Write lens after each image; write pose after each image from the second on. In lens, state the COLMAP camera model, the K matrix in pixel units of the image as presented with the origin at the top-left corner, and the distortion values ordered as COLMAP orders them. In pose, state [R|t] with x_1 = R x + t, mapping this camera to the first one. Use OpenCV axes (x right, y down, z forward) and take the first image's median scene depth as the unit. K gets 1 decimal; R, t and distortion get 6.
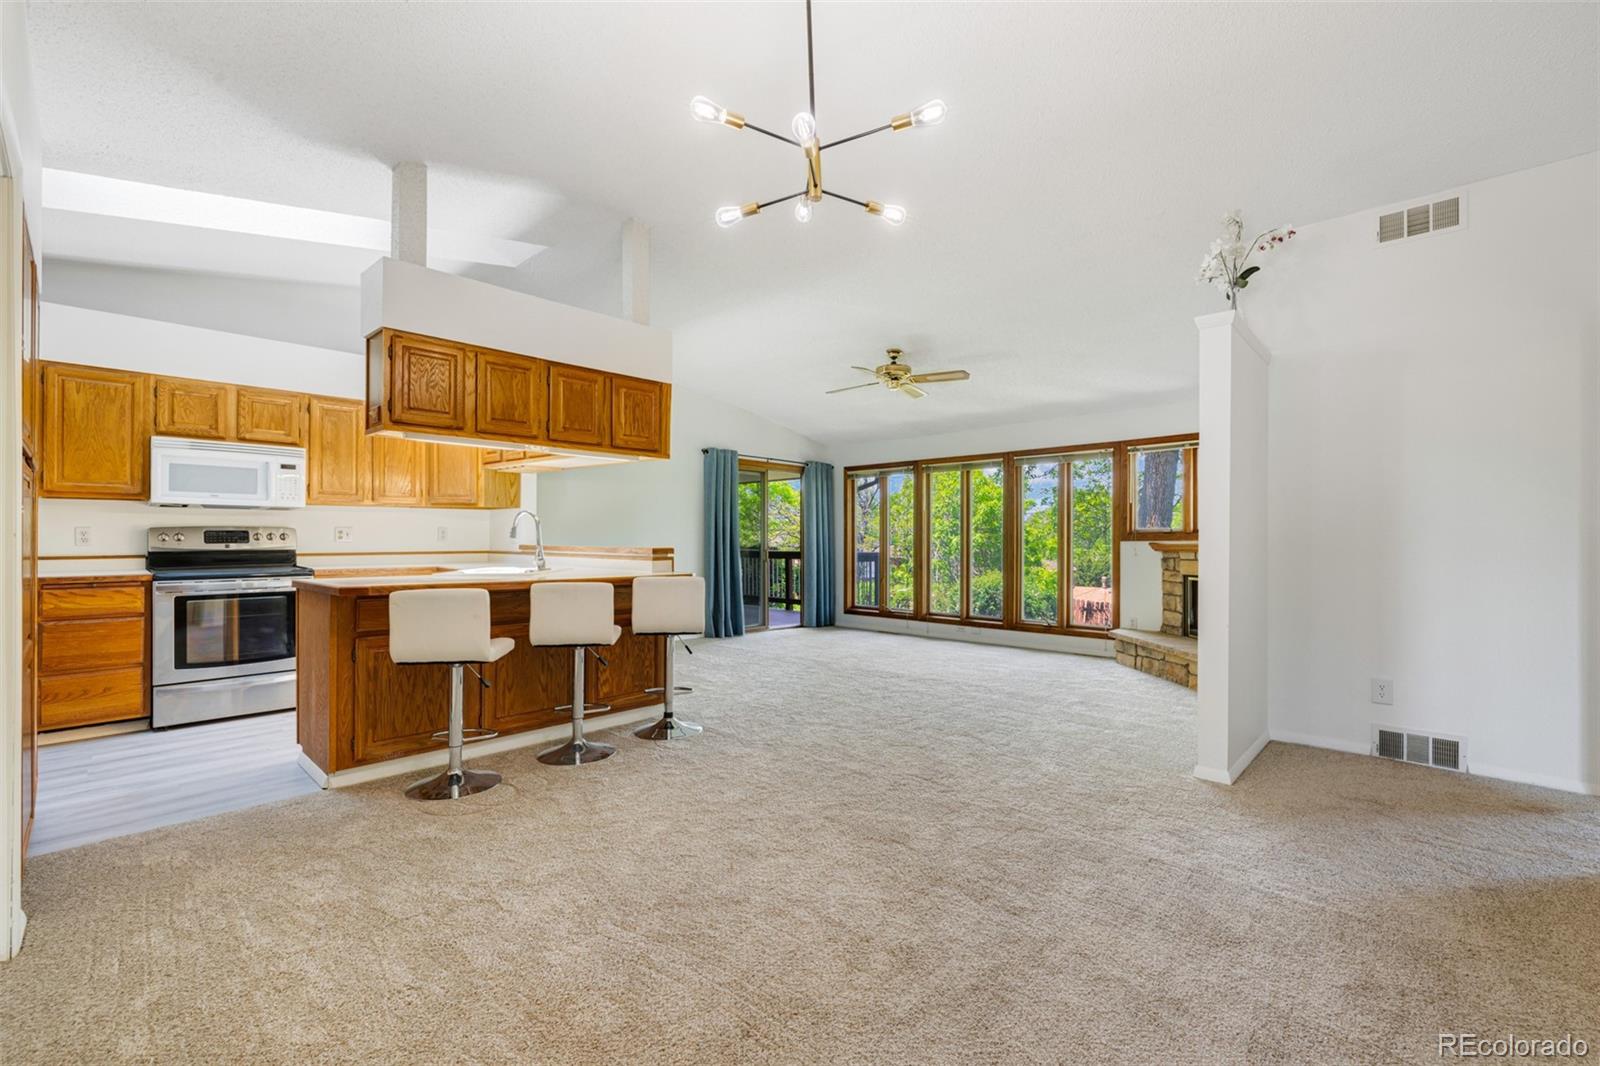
lens RADIAL K [[735.7, 0, 765.8], [0, 735.7, 540.5], [0, 0, 1]] dist [-0.004256, -0.001643]
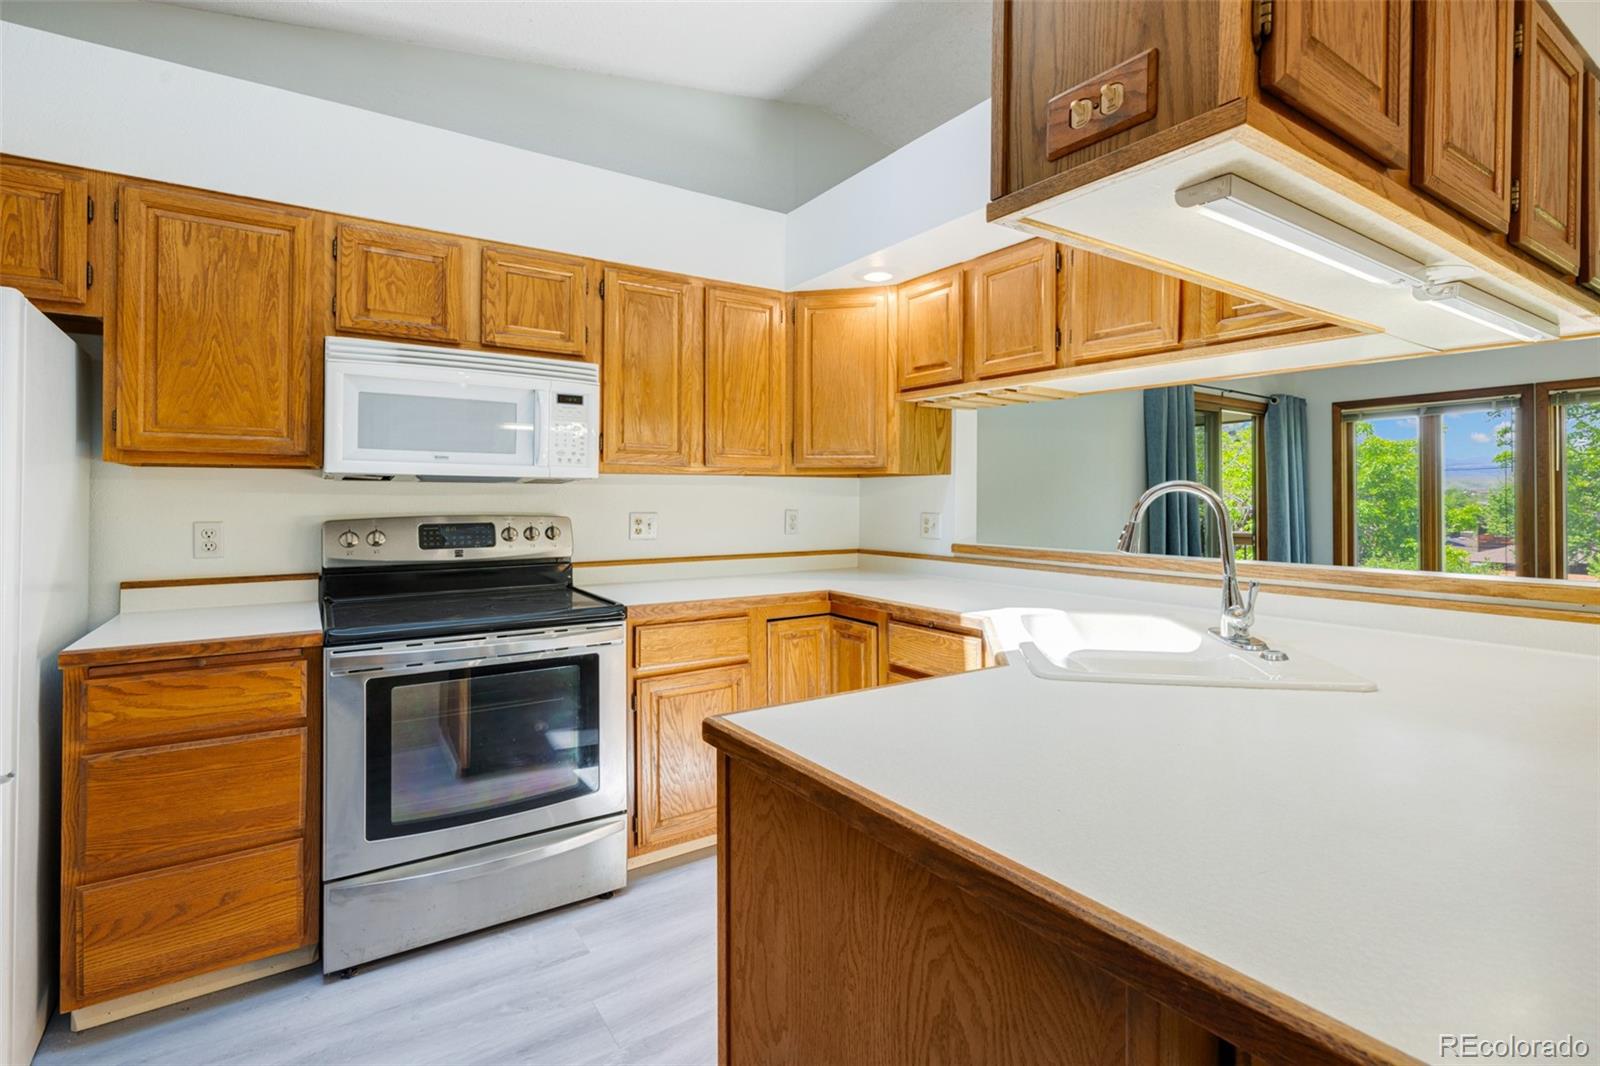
lens RADIAL K [[735.7, 0, 794.7], [0, 735.7, 491.2], [0, 0, 1]] dist [-0.004256, -0.001643]
pose [[0.987931, -0.007117, -0.154732, -0.438370], [0.004814, 0.999872, -0.015259, -0.029403], [0.154820, 0.014331, 0.987839, 0.546152]]
